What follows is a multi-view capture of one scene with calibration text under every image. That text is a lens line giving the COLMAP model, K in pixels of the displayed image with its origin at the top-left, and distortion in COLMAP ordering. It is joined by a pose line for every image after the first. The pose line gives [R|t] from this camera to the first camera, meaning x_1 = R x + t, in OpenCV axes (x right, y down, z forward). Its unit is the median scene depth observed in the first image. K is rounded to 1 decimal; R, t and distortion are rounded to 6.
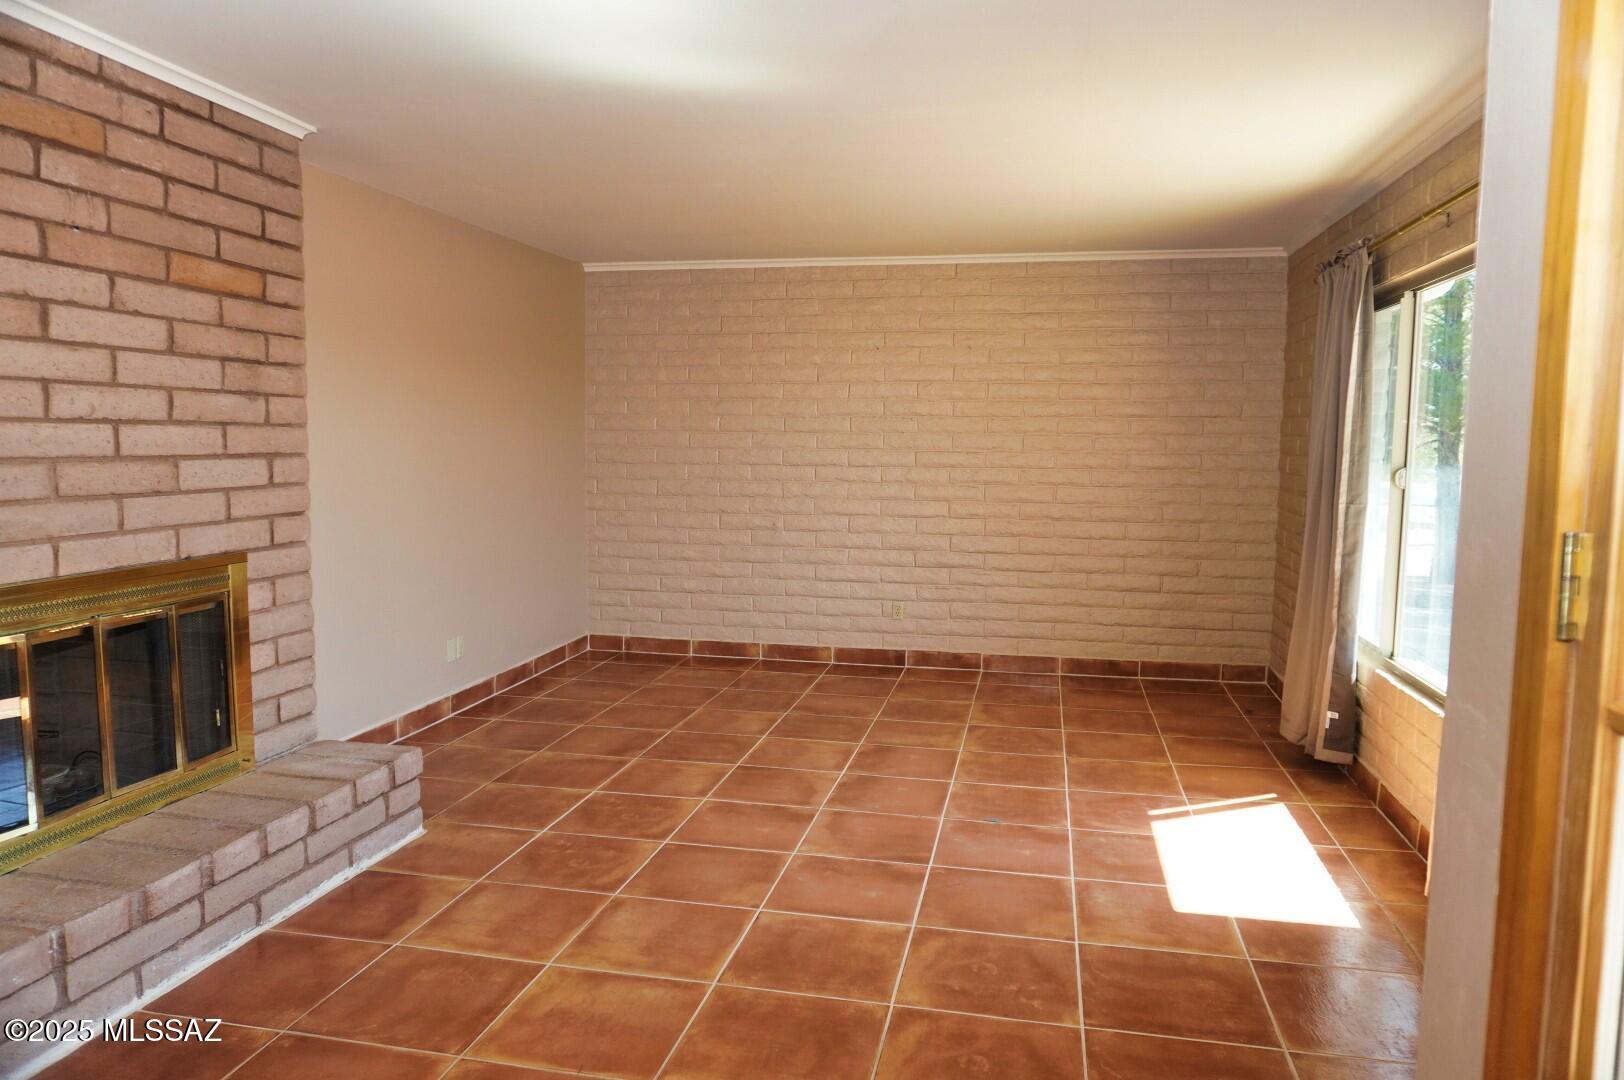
lens RADIAL K [[1086.4, 0, 802.2], [0, 1086.4, 542.9], [0, 0, 1]] dist [-0.050925, 0.036712]
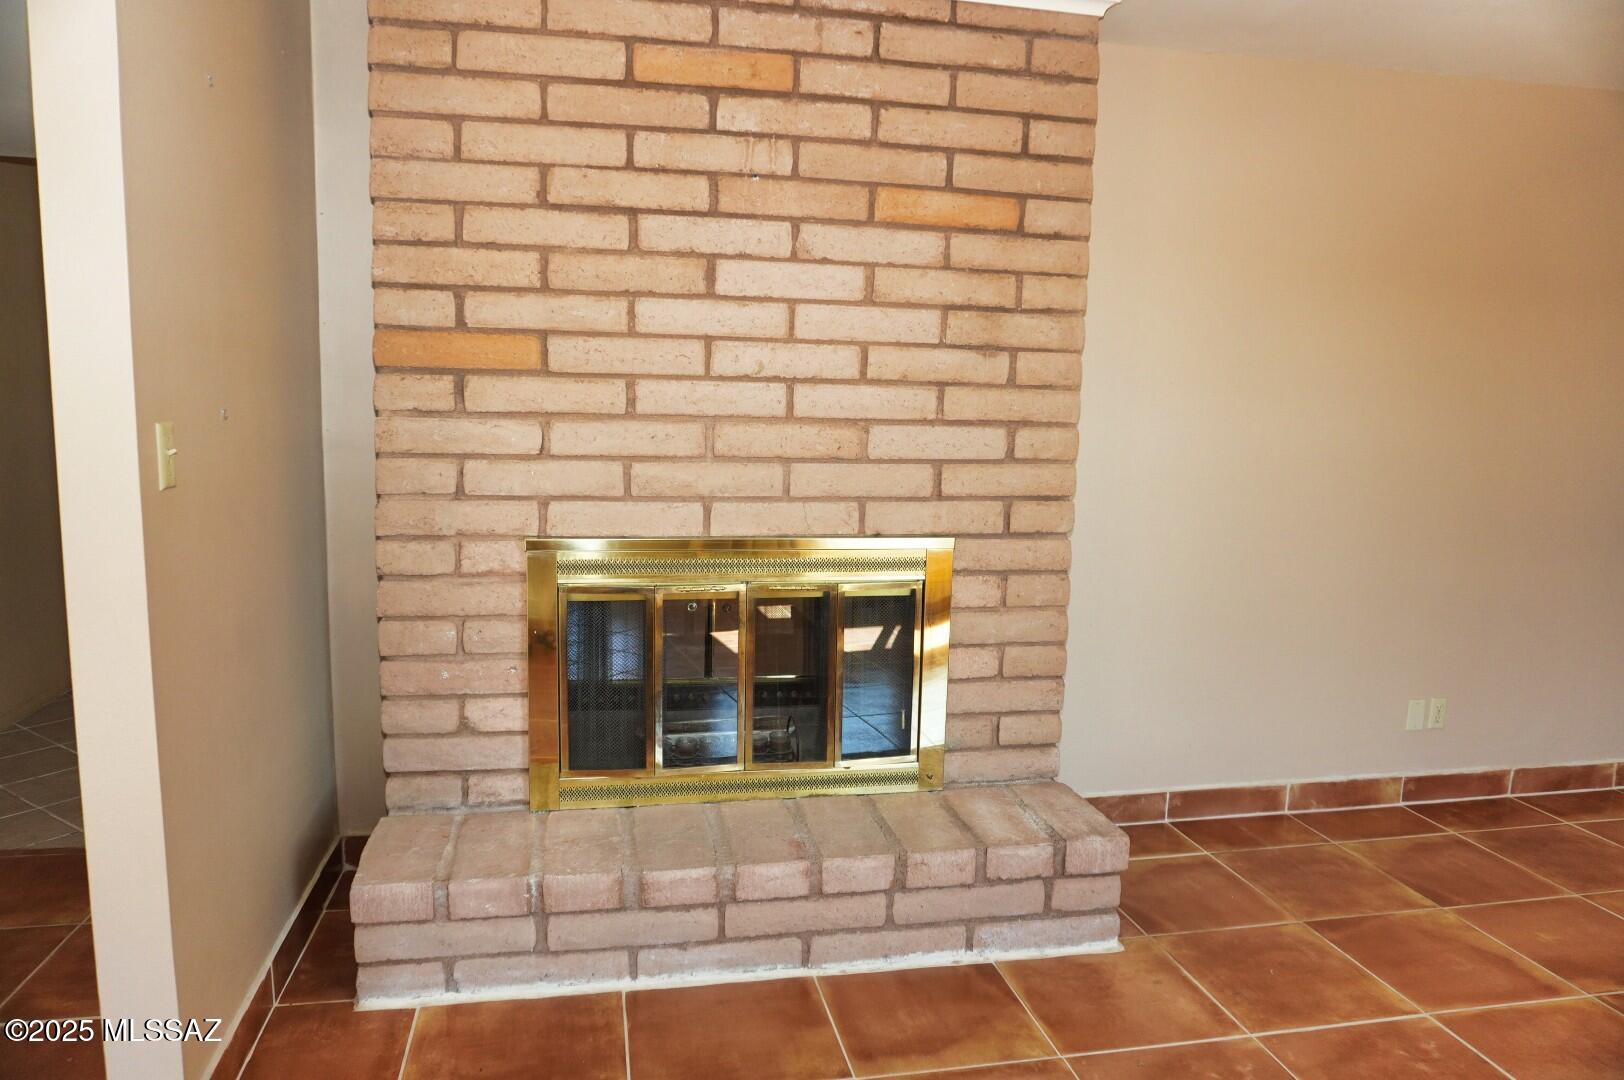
lens RADIAL K [[1086.4, 0, 809.5], [0, 1086.4, 536.6], [0, 0, 1]] dist [-0.050925, 0.036712]
pose [[0.406308, 0.124507, -0.905214, 0.213450], [-0.106660, 0.990363, 0.088344, -0.056613], [0.907489, 0.060655, 0.415673, 0.560476]]
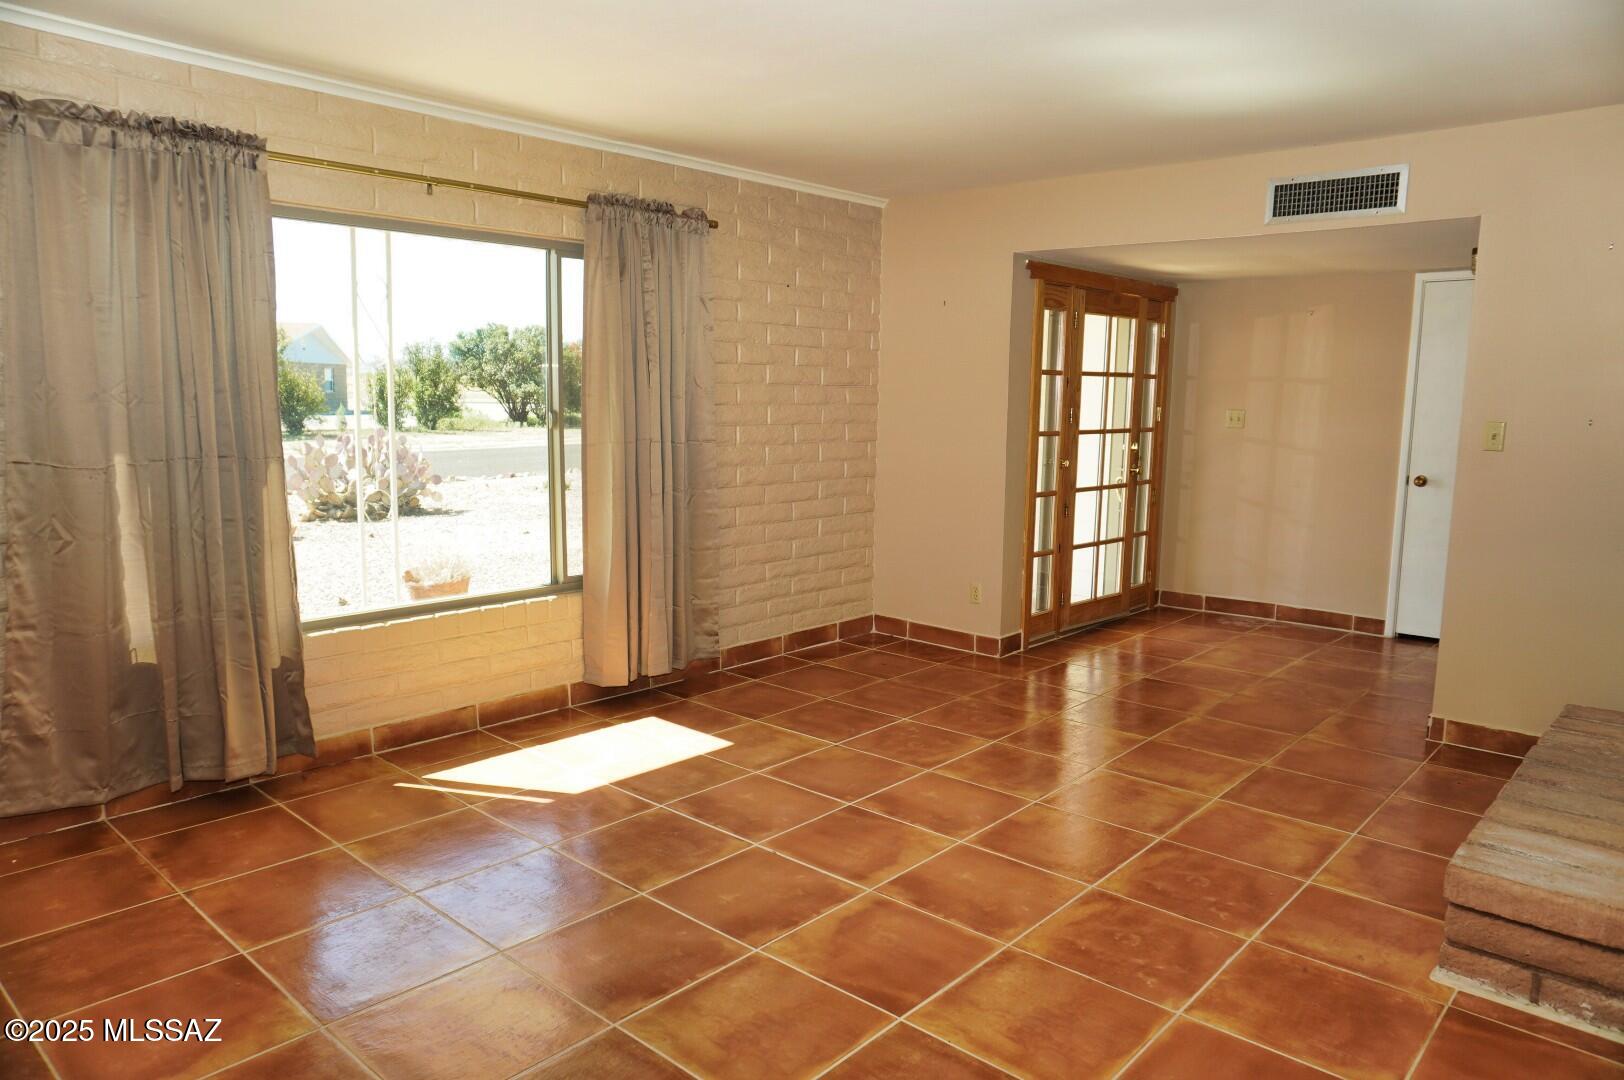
lens RADIAL K [[1086.4, 0, 810.0], [0, 1086.4, 545.0], [0, 0, 1]] dist [-0.050925, 0.036712]
pose [[-0.870254, -0.085969, 0.485044, -0.355158], [0.029773, 0.973674, 0.225993, -0.194986], [-0.491703, 0.211113, -0.844783, 1.962832]]
